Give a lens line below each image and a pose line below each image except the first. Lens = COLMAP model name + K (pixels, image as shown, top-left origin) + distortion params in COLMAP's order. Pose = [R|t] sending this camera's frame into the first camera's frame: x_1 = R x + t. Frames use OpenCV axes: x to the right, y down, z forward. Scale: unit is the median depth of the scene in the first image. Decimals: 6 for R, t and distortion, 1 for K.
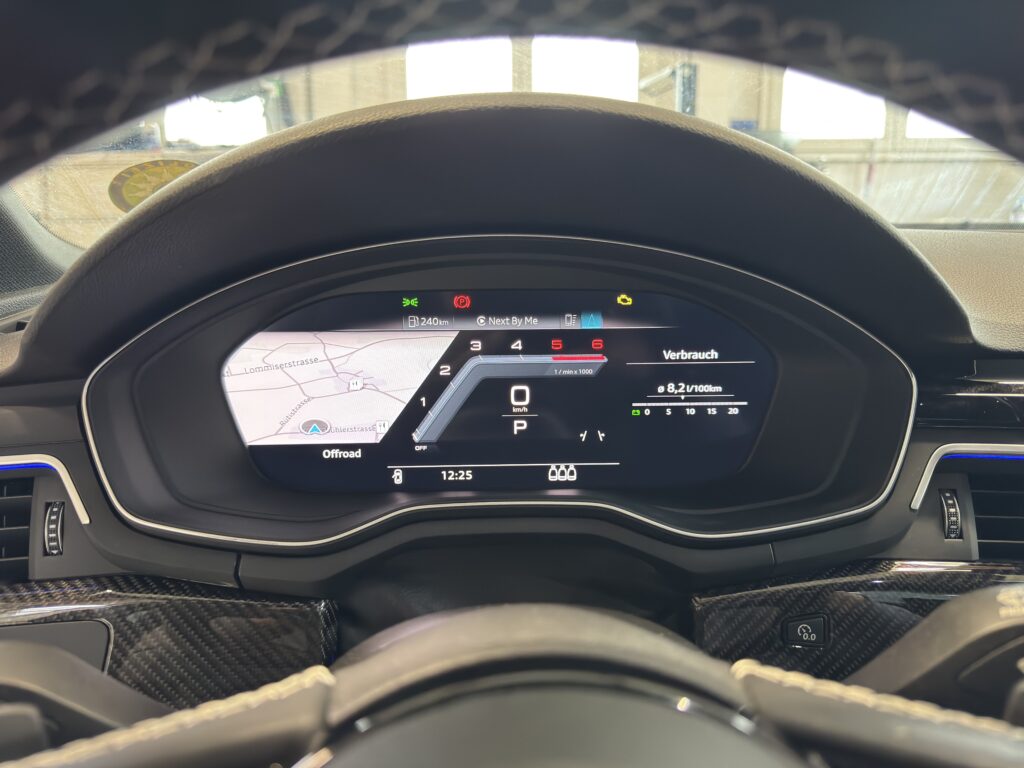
lens RADIAL K [[730.3, 0, 512.0], [0, 730.3, 384.0], [0, 0, 1]] dist [0.042937, 0.000500]
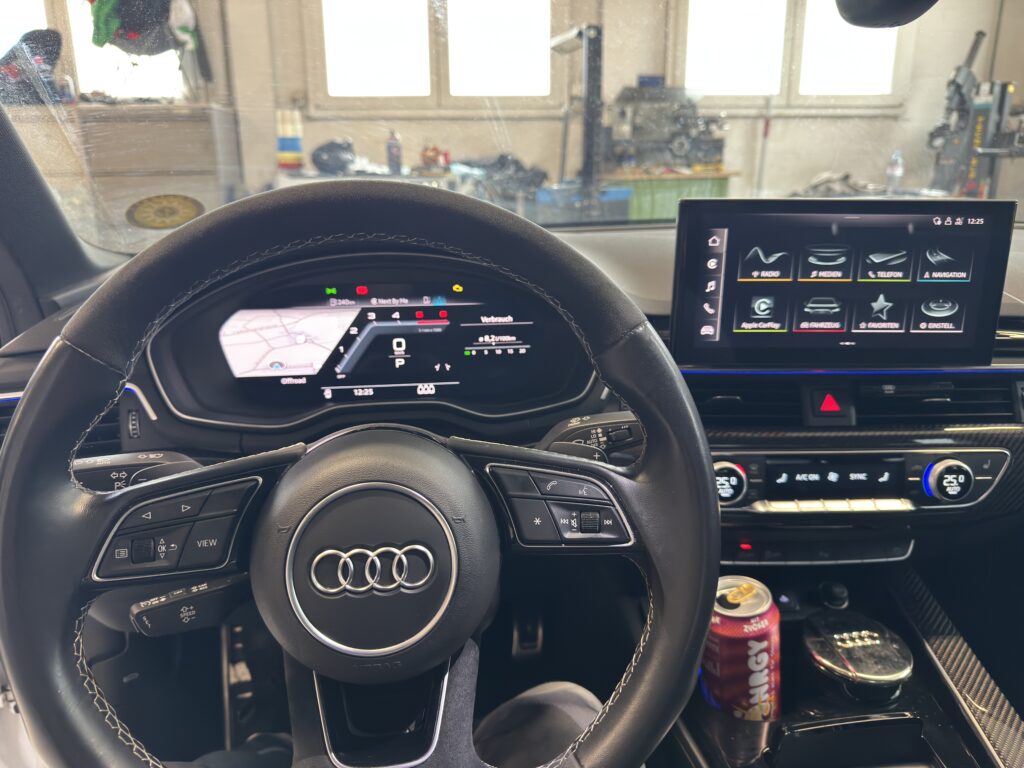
lens RADIAL K [[775.5, 0, 520.9], [0, 775.5, 389.4], [0, 0, 1]] dist [0.013402, 0.004907]
pose [[0.995648, -0.024456, 0.089929, 0.129316], [0.017344, 0.996721, 0.079032, -0.018080], [-0.091567, -0.077128, 0.992807, -0.838224]]
